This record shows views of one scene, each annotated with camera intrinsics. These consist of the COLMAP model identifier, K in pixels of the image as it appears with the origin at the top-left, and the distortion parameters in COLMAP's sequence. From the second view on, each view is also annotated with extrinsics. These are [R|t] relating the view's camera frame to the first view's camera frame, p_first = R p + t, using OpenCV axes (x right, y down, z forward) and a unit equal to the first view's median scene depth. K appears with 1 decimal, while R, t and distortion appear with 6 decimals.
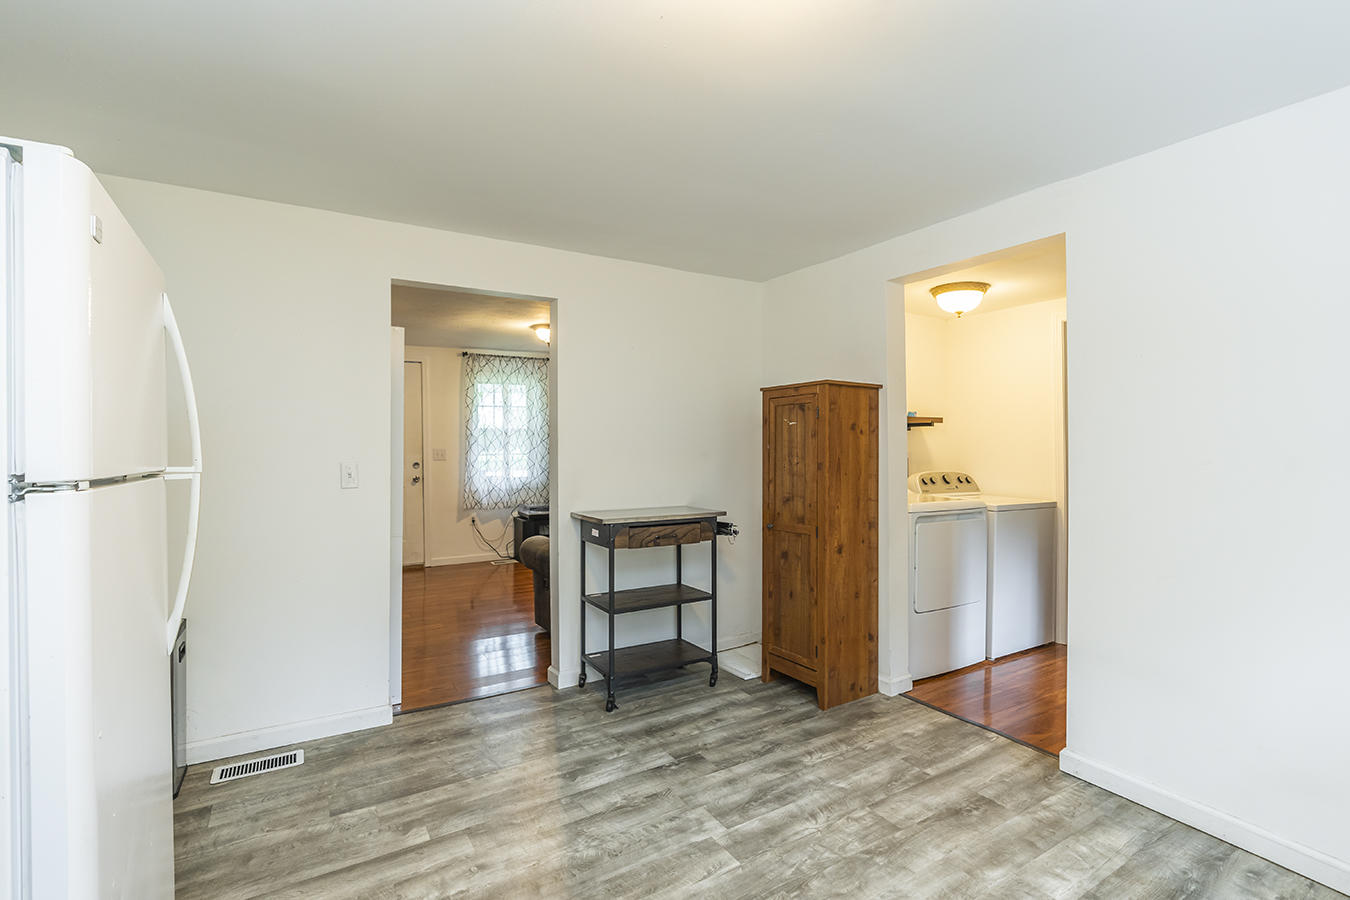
lens RADIAL K [[617.7, 0, 673.5], [0, 617.7, 453.2], [0, 0, 1]] dist [0.004047, 0.000195]
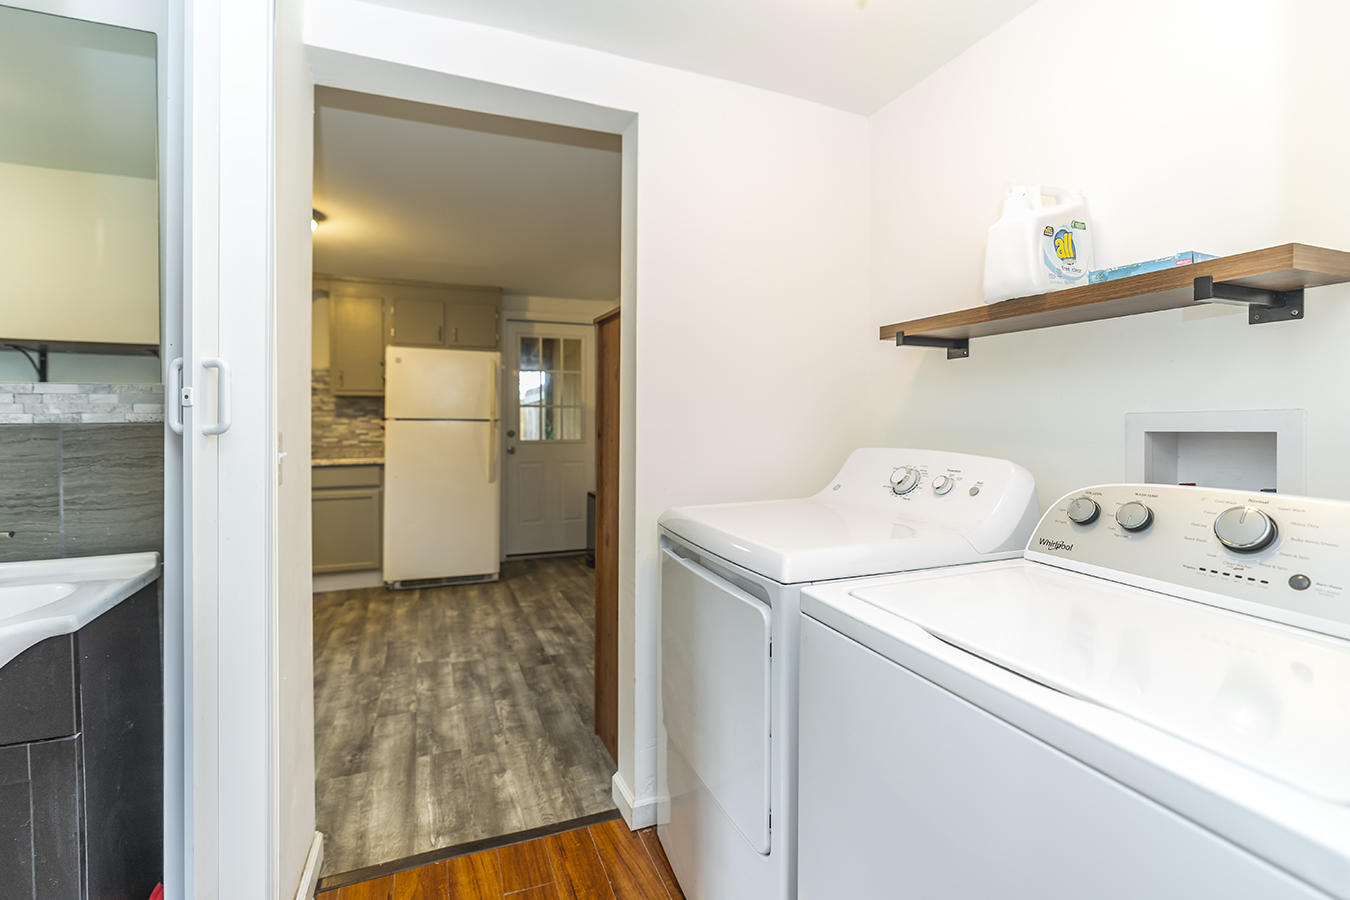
lens RADIAL K [[617.7, 0, 677.7], [0, 617.7, 440.3], [0, 0, 1]] dist [0.004047, 0.000195]
pose [[-0.173126, 0.026683, -0.984538, 1.130658], [-0.009005, 0.999548, 0.028674, 0.010481], [0.984858, 0.013830, -0.172808, 1.385335]]
